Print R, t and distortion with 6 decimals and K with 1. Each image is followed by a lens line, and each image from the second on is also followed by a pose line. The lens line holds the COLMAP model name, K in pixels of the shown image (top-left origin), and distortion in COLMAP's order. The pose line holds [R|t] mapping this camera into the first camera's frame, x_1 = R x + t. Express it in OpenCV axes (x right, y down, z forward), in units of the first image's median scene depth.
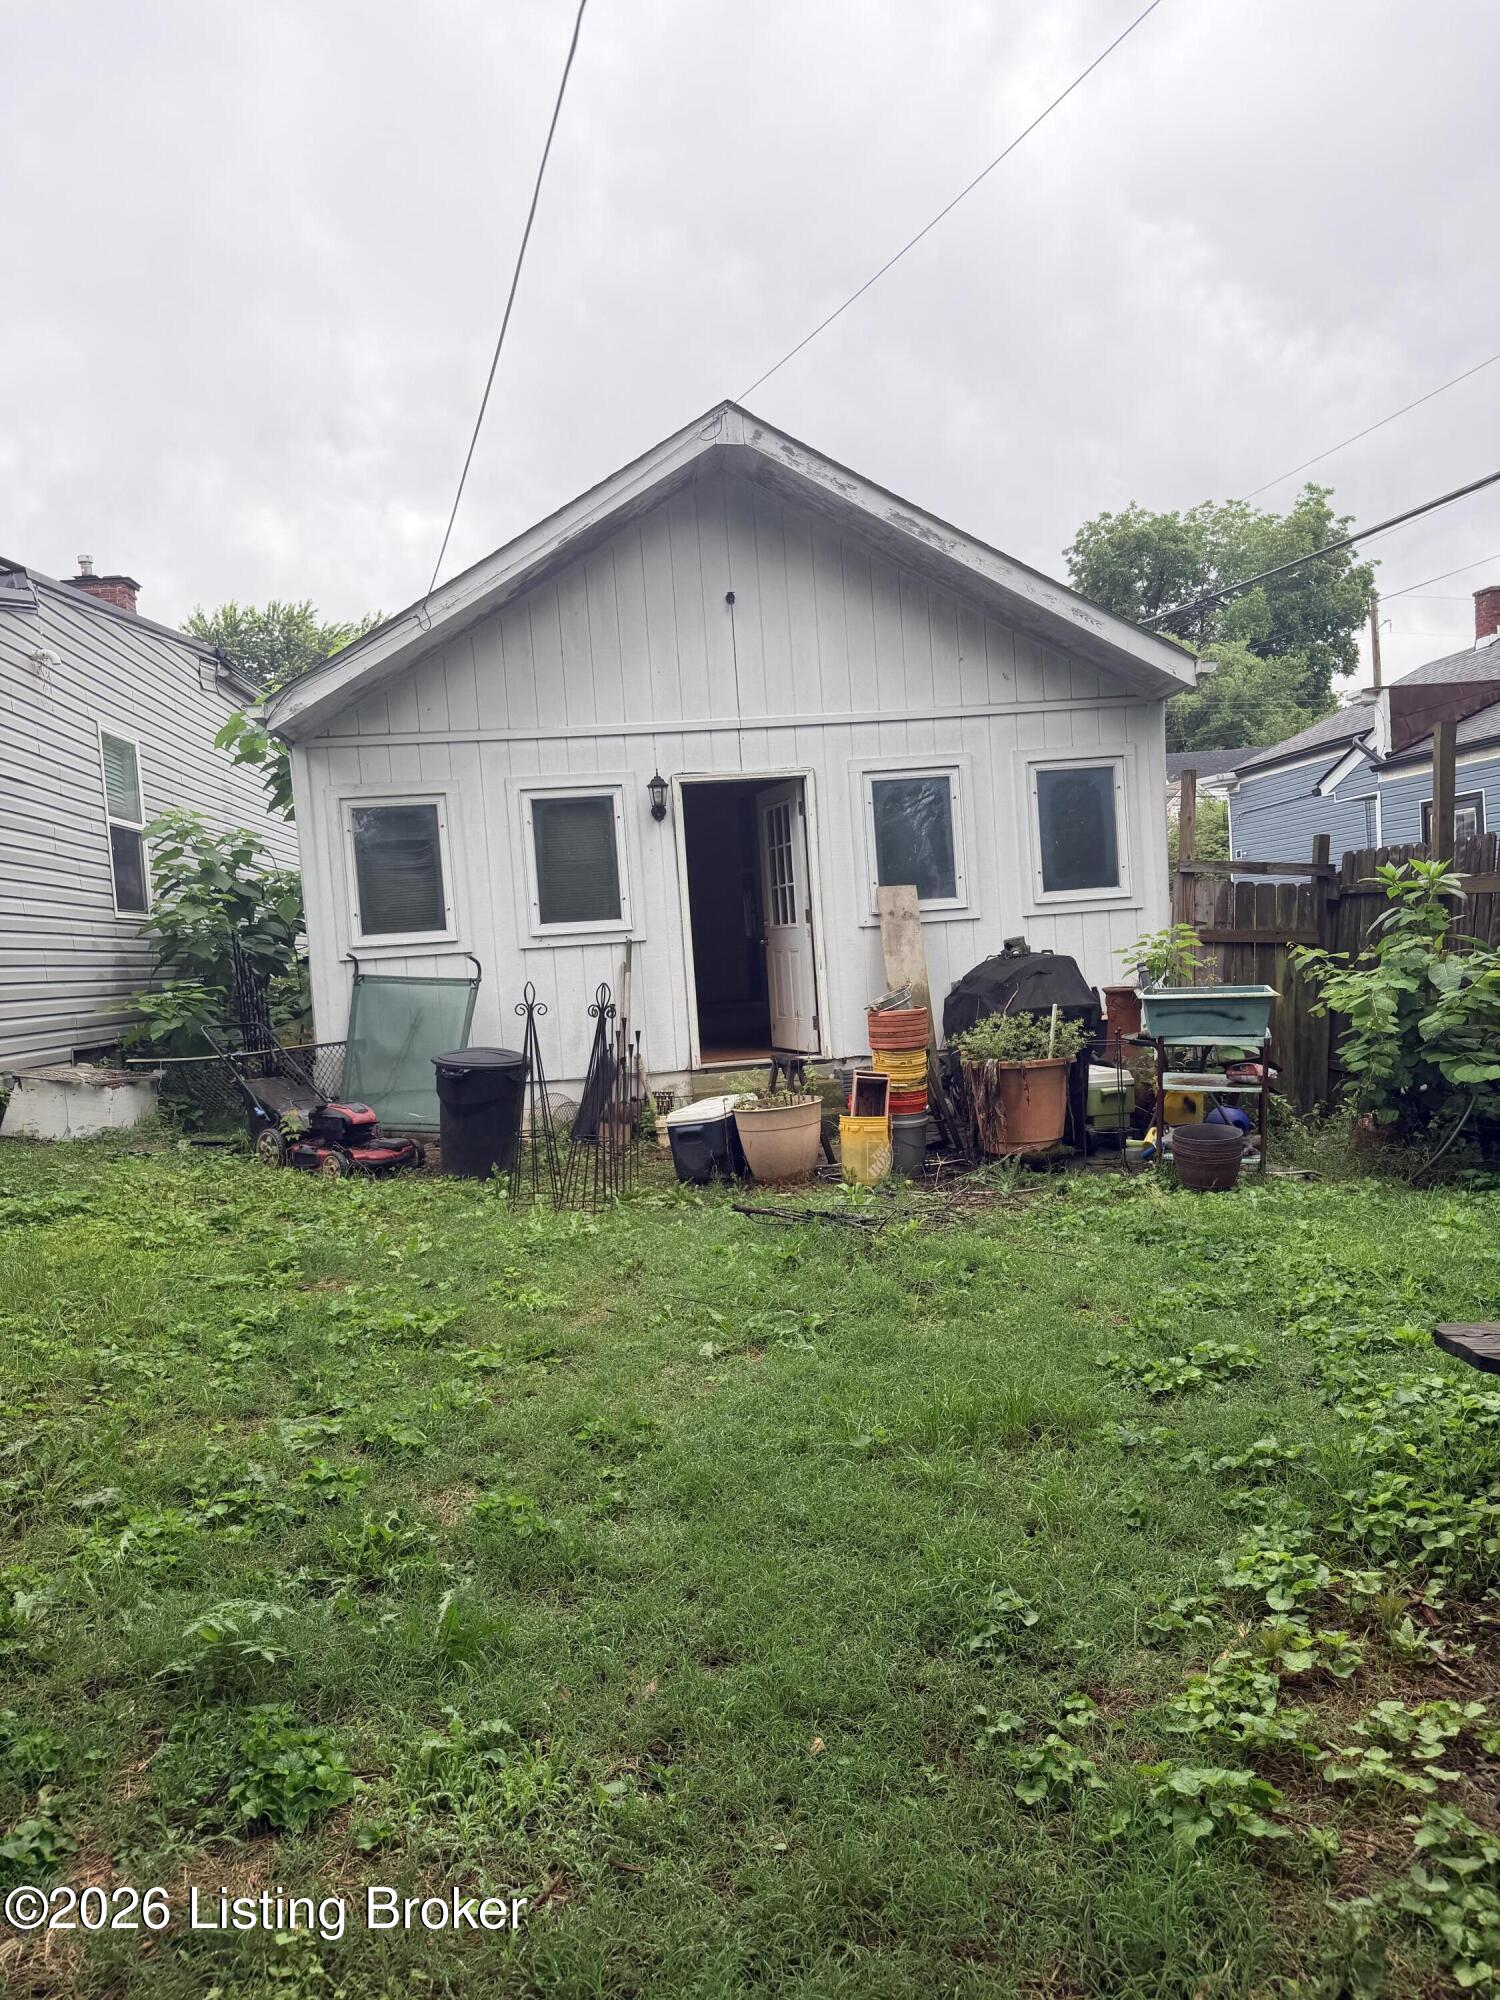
lens RADIAL K [[1397.7, 0, 767.3], [0, 1397.7, 982.6], [0, 0, 1]] dist [0.037942, -0.056807]
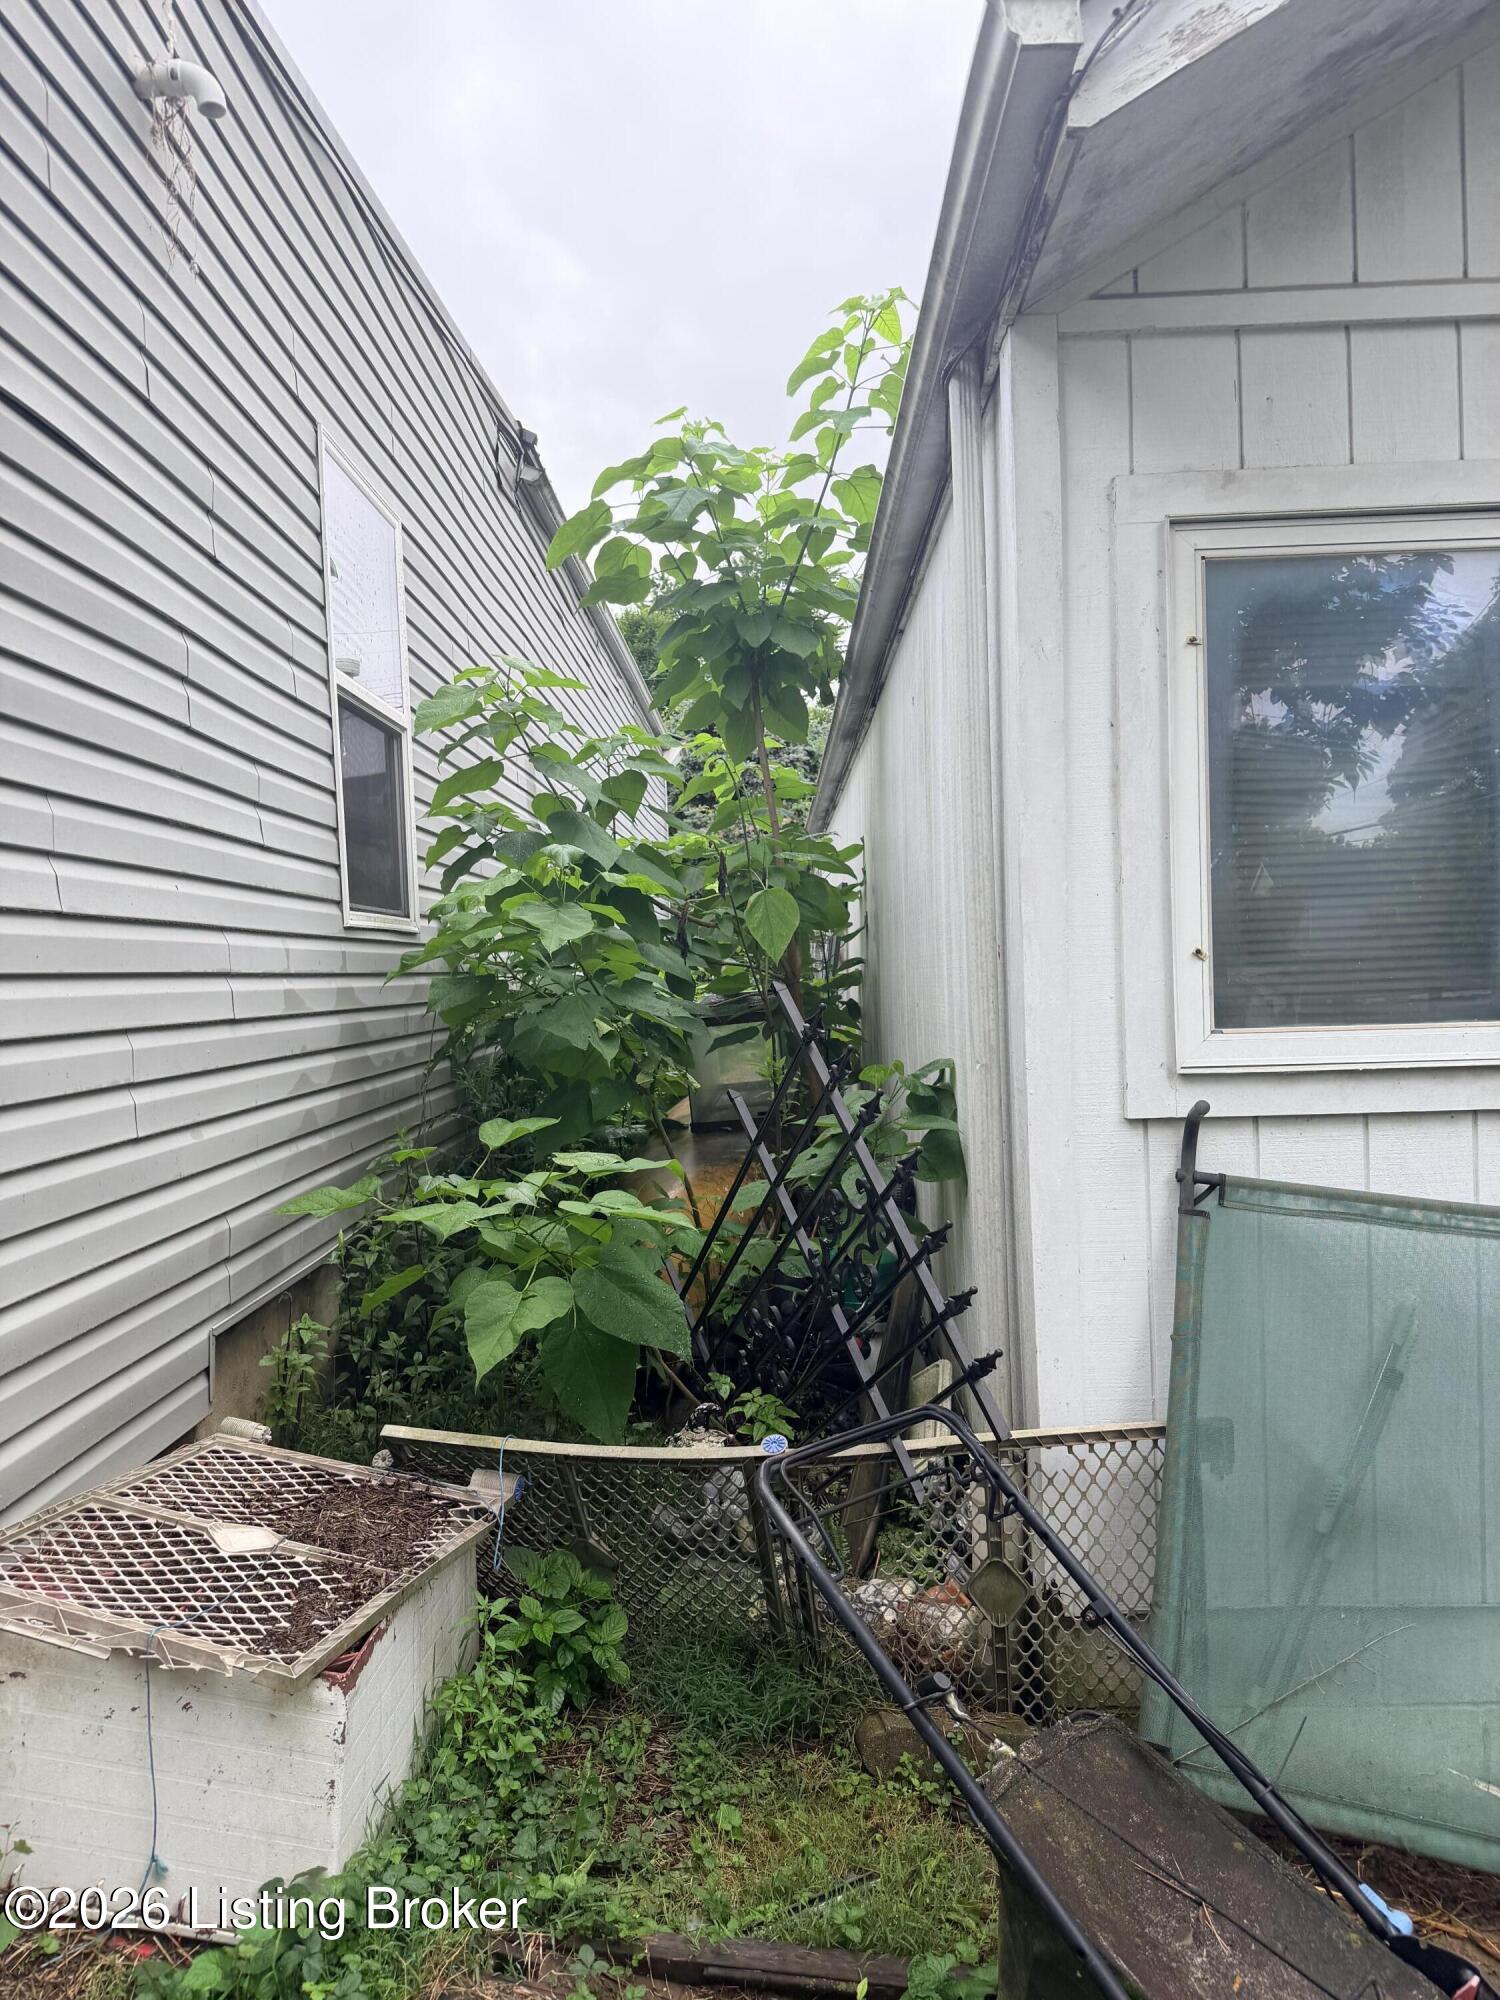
lens RADIAL K [[1397.7, 0, 736.5], [0, 1397.7, 1010.3], [0, 0, 1]] dist [0.037942, -0.056807]
pose [[0.990267, 0.044835, -0.131763, -0.344934], [-0.043886, 0.998985, 0.010105, -0.036167], [0.132083, -0.004225, 0.991230, 0.714127]]
